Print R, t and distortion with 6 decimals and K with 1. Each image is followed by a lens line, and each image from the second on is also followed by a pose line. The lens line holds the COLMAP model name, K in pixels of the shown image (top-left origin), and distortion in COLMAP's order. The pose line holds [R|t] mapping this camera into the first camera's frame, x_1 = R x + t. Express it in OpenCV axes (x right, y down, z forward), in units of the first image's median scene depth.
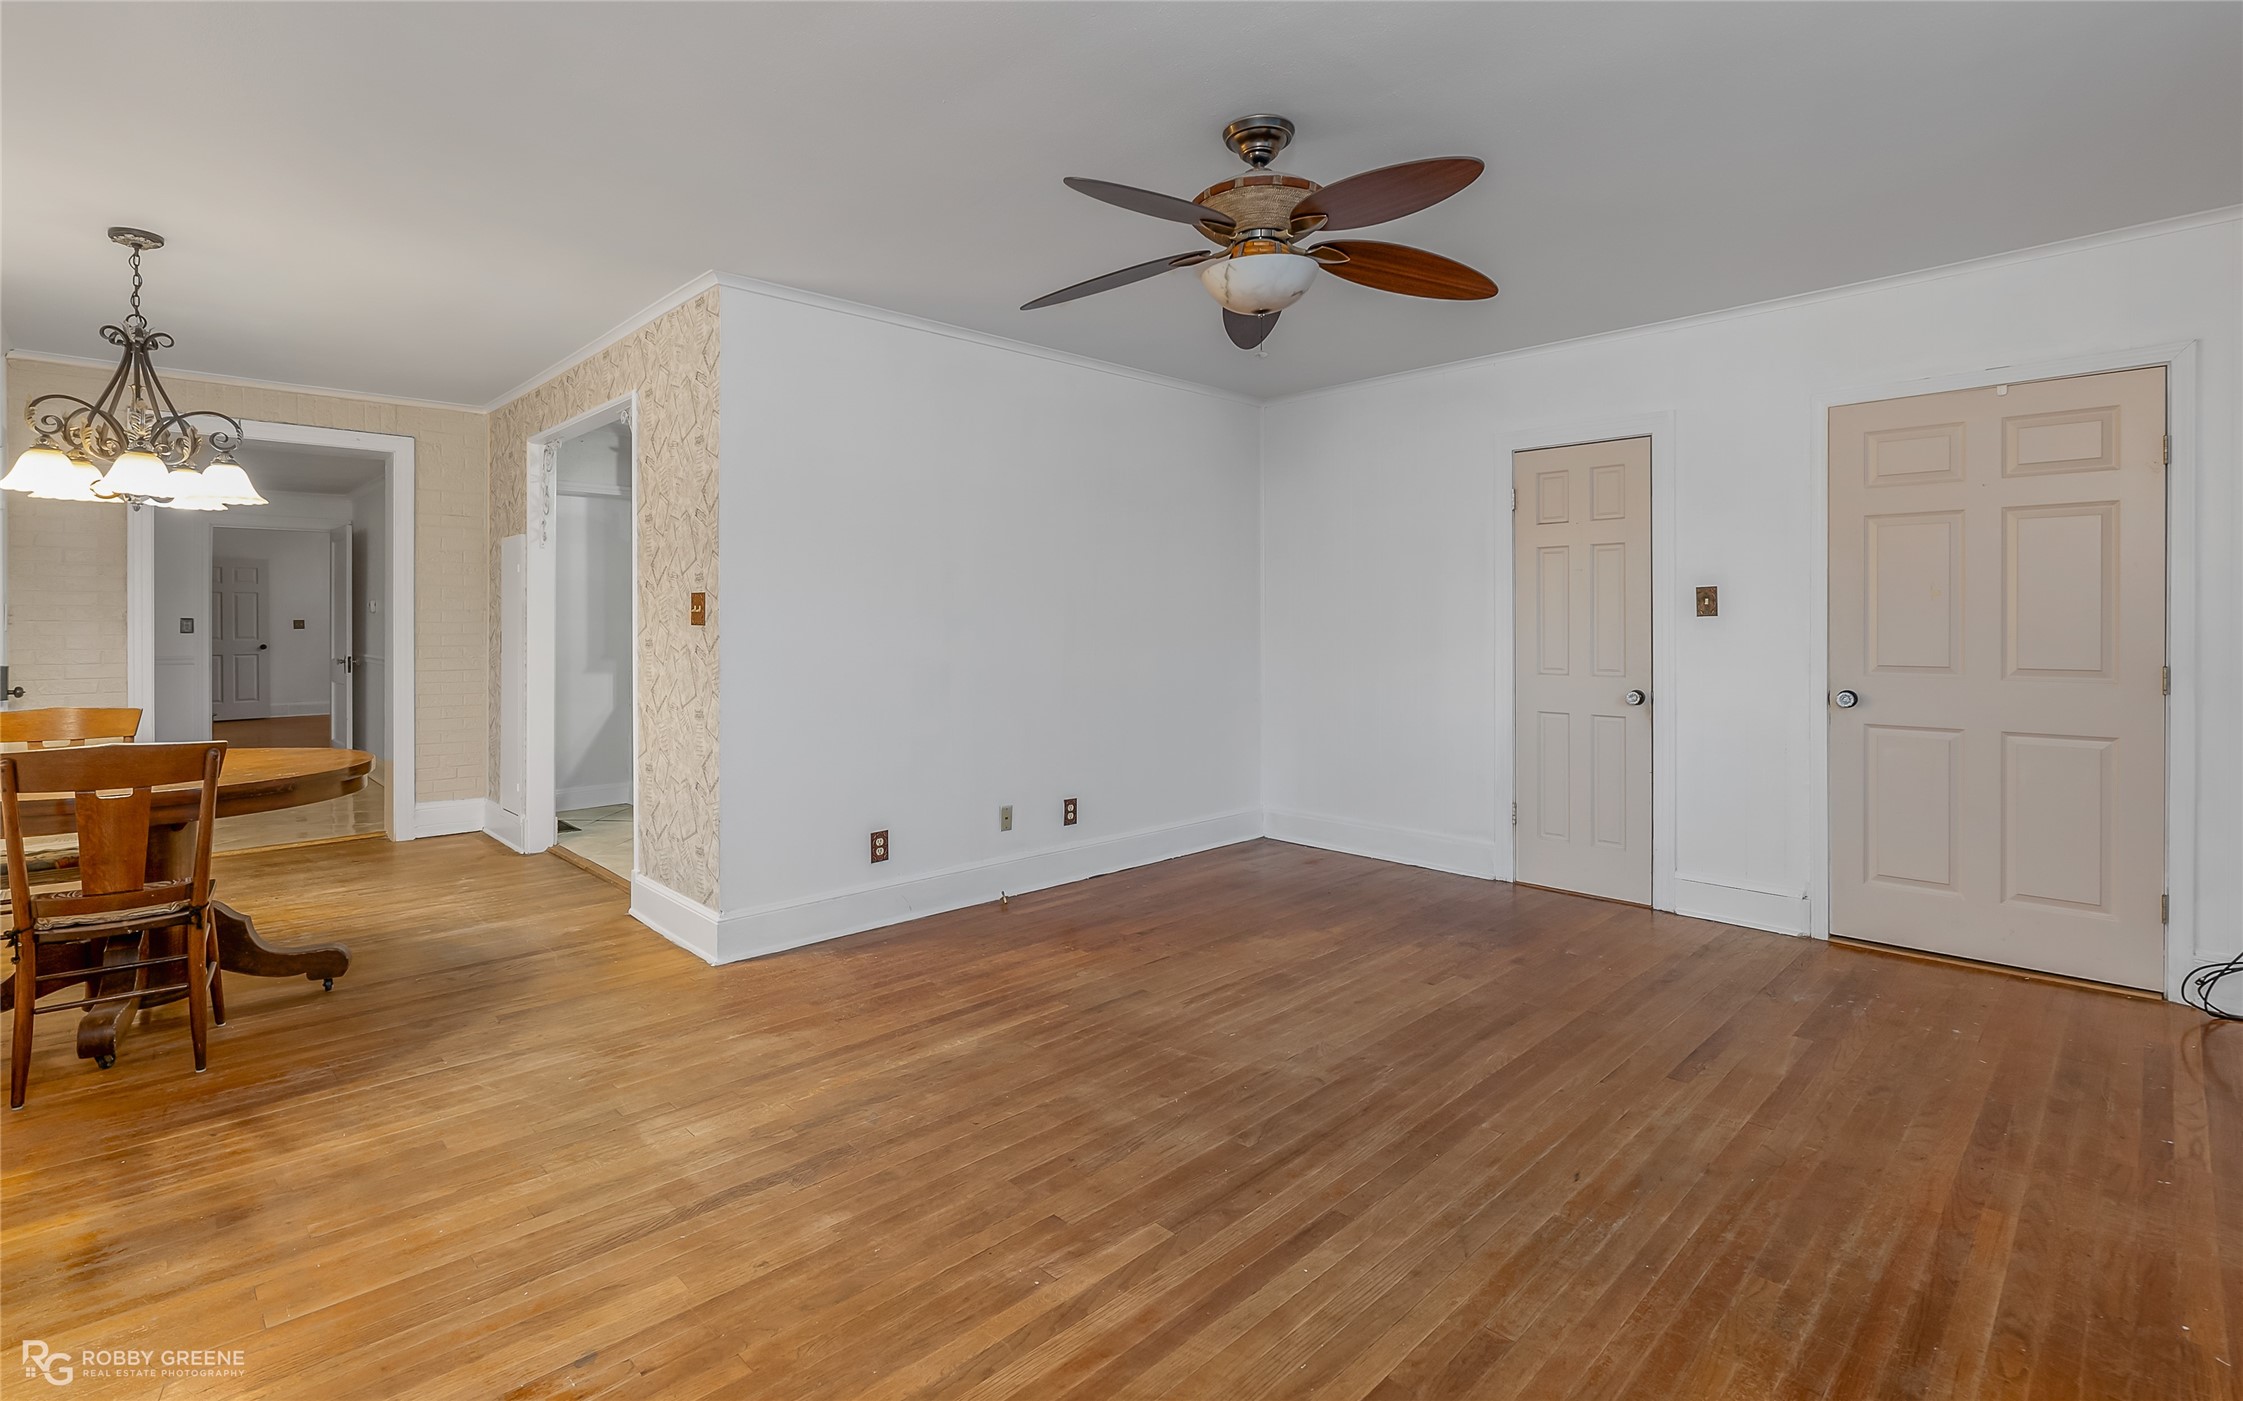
lens RADIAL K [[1020.1, 0, 1138.0], [0, 1020.1, 635.9], [0, 0, 1]] dist [-0.003449, 0.001031]
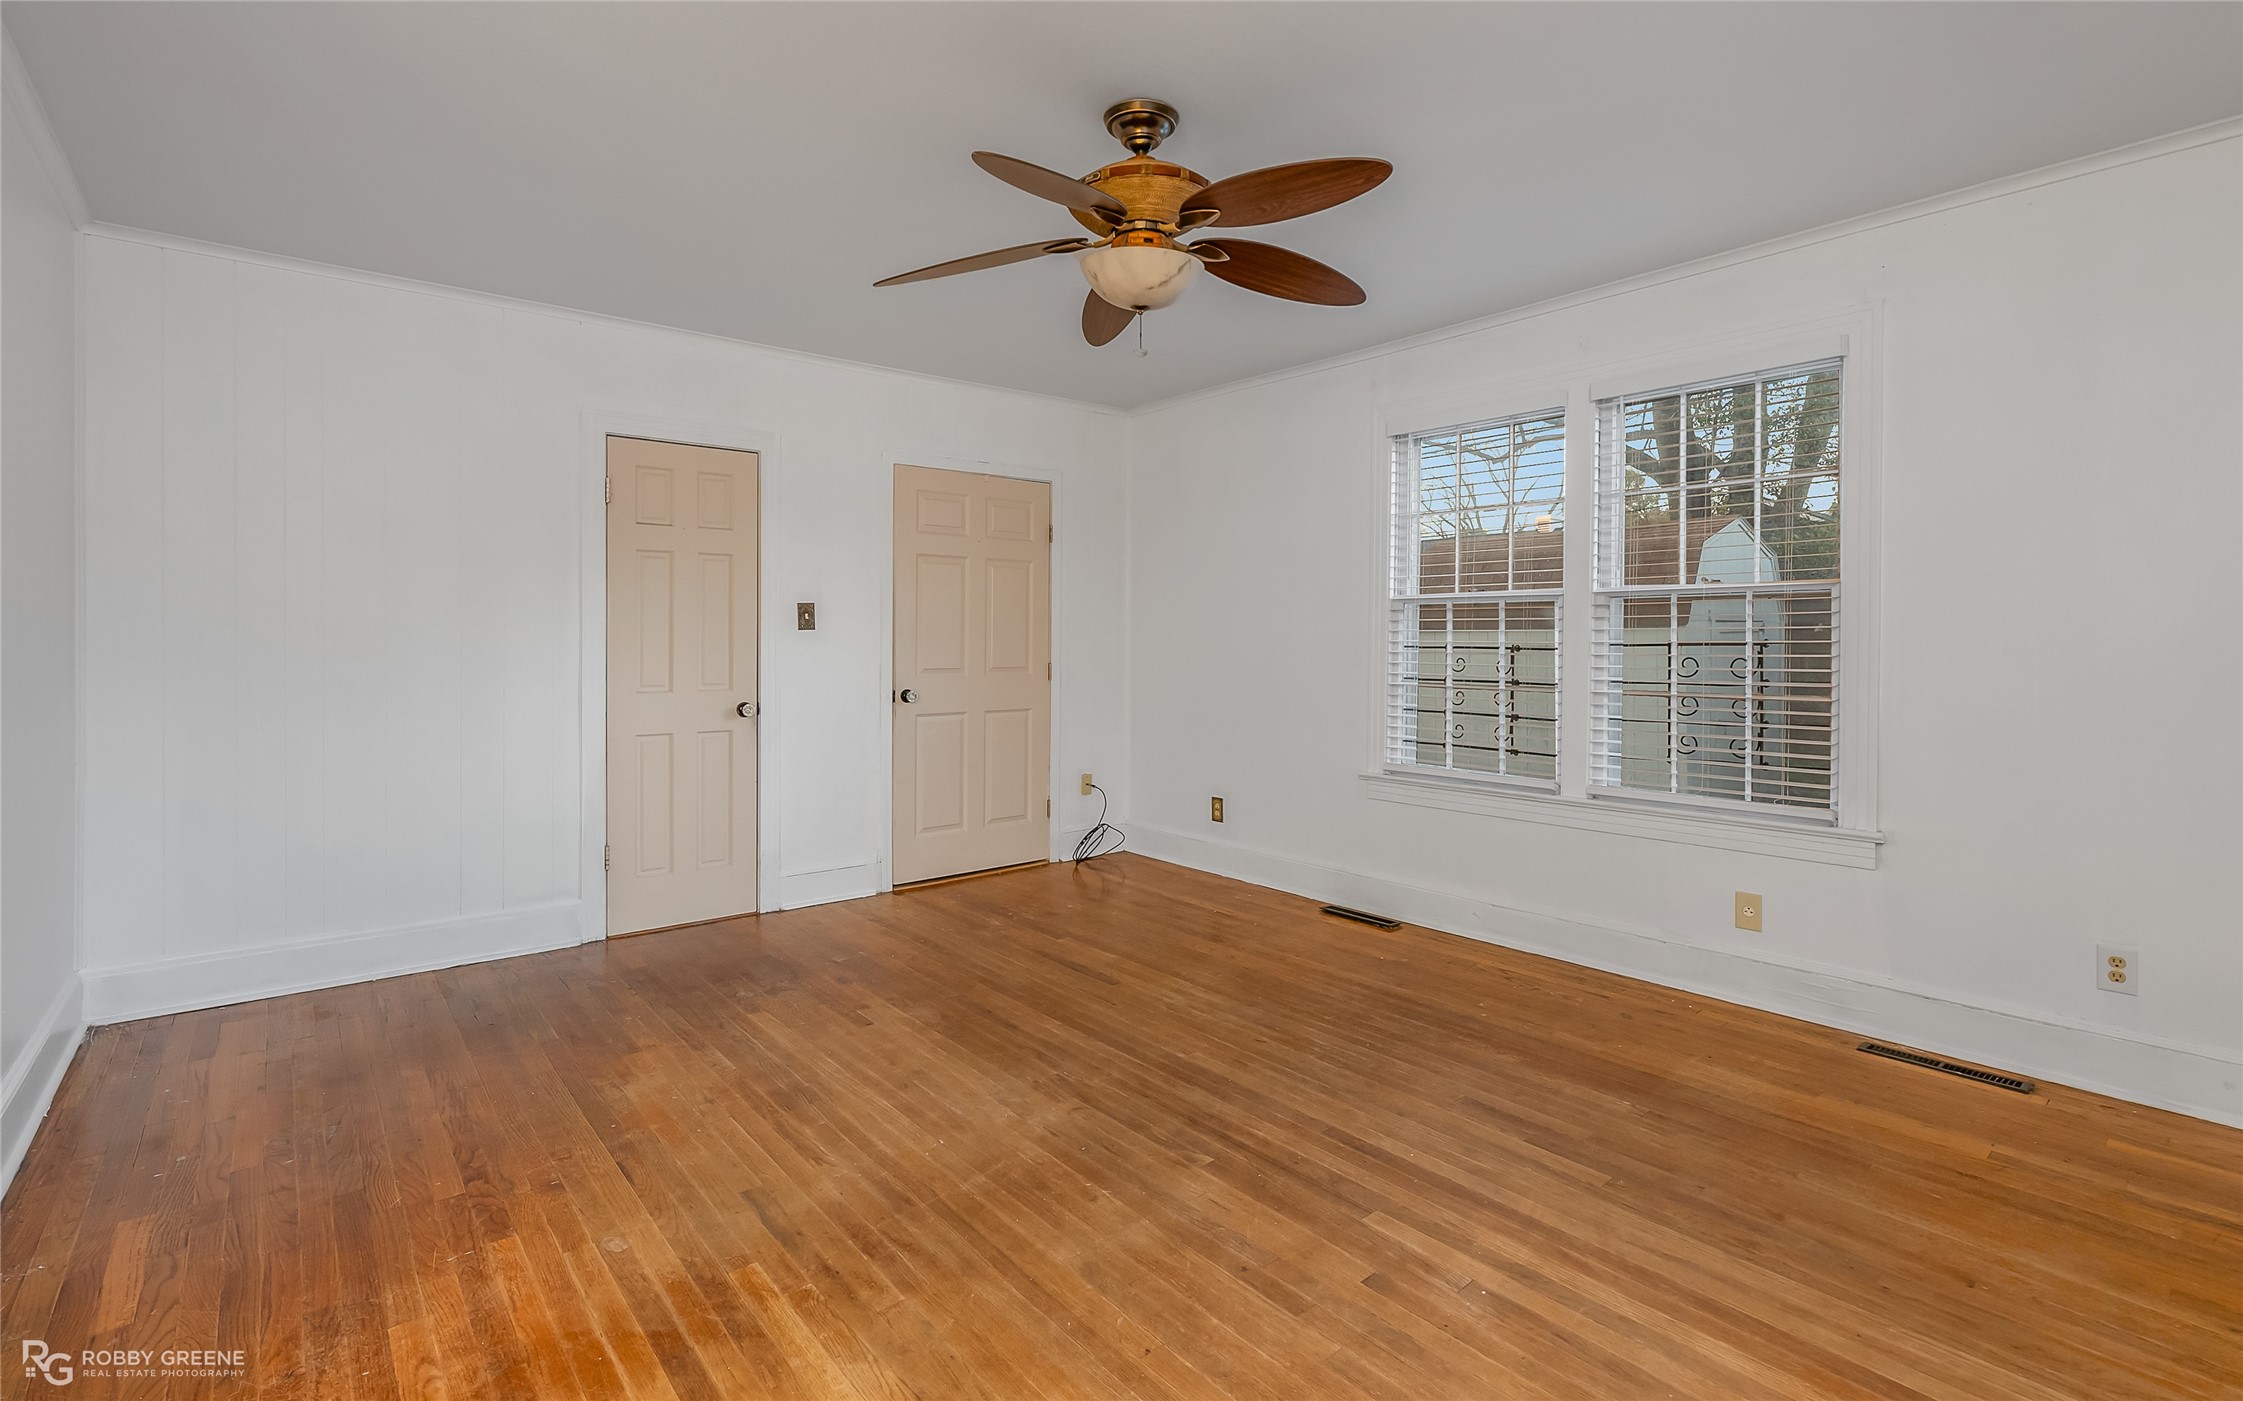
lens RADIAL K [[1020.1, 0, 1122.1], [0, 1020.1, 631.7], [0, 0, 1]] dist [-0.003449, 0.001031]
pose [[0.088679, 0.009984, 0.996010, -0.843409], [0.007457, 0.999915, -0.010687, -0.004375], [-0.996032, 0.008375, 0.088597, 0.937119]]
